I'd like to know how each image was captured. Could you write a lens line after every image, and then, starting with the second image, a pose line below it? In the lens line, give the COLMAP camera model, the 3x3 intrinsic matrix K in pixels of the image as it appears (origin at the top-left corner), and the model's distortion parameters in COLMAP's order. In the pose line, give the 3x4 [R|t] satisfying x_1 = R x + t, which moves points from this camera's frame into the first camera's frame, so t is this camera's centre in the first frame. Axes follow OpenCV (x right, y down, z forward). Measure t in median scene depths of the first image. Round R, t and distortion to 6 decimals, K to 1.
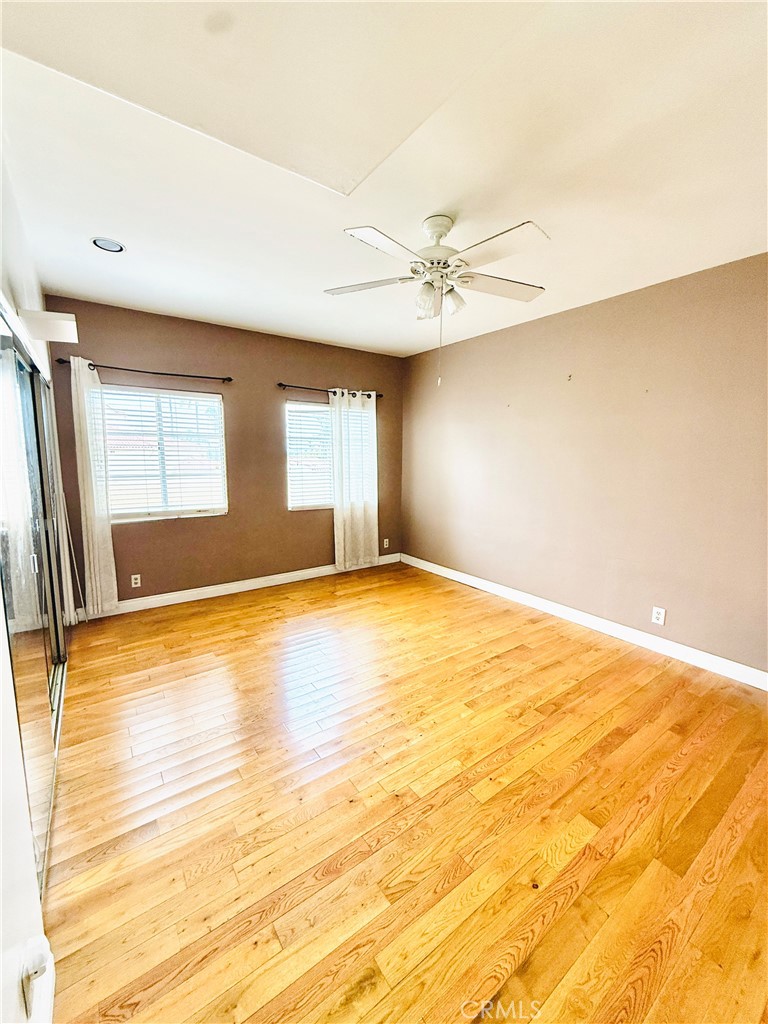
lens RADIAL K [[408.7, 0, 383.6], [0, 408.7, 509.2], [0, 0, 1]] dist [-0.000860, 0.000416]
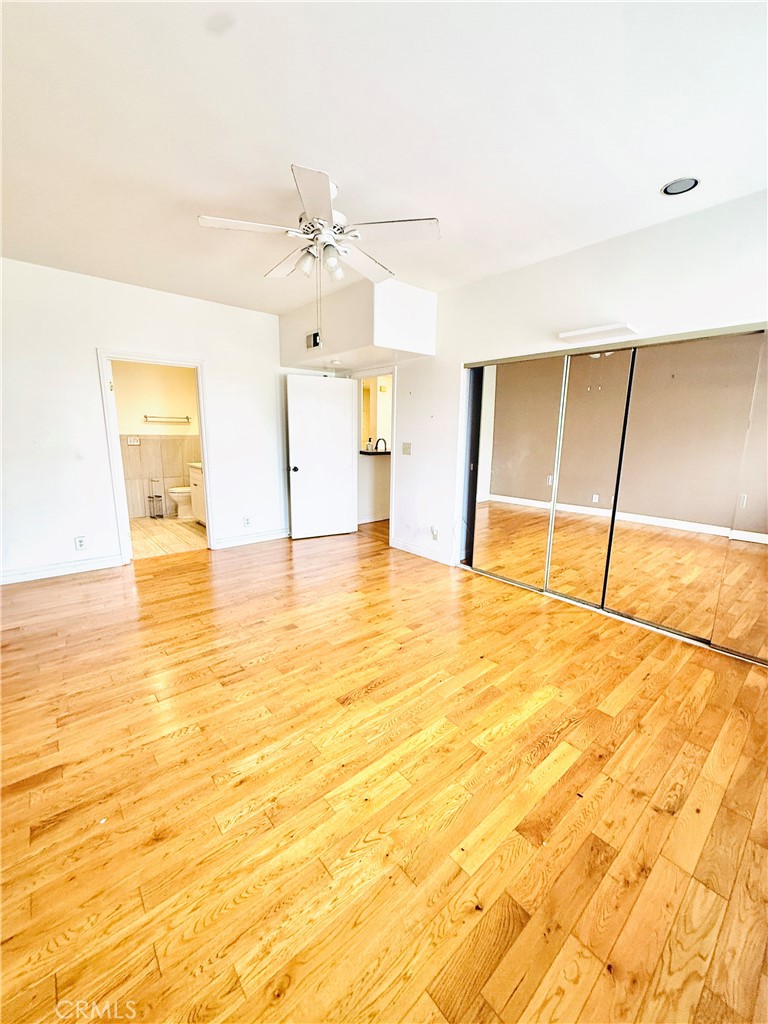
lens RADIAL K [[408.7, 0, 386.3], [0, 408.7, 509.8], [0, 0, 1]] dist [-0.000860, 0.000416]
pose [[-0.996024, -0.007582, -0.088760, 0.032656], [-0.035360, 0.948166, 0.315802, -0.141108], [0.081765, 0.317685, -0.944664, 1.267286]]
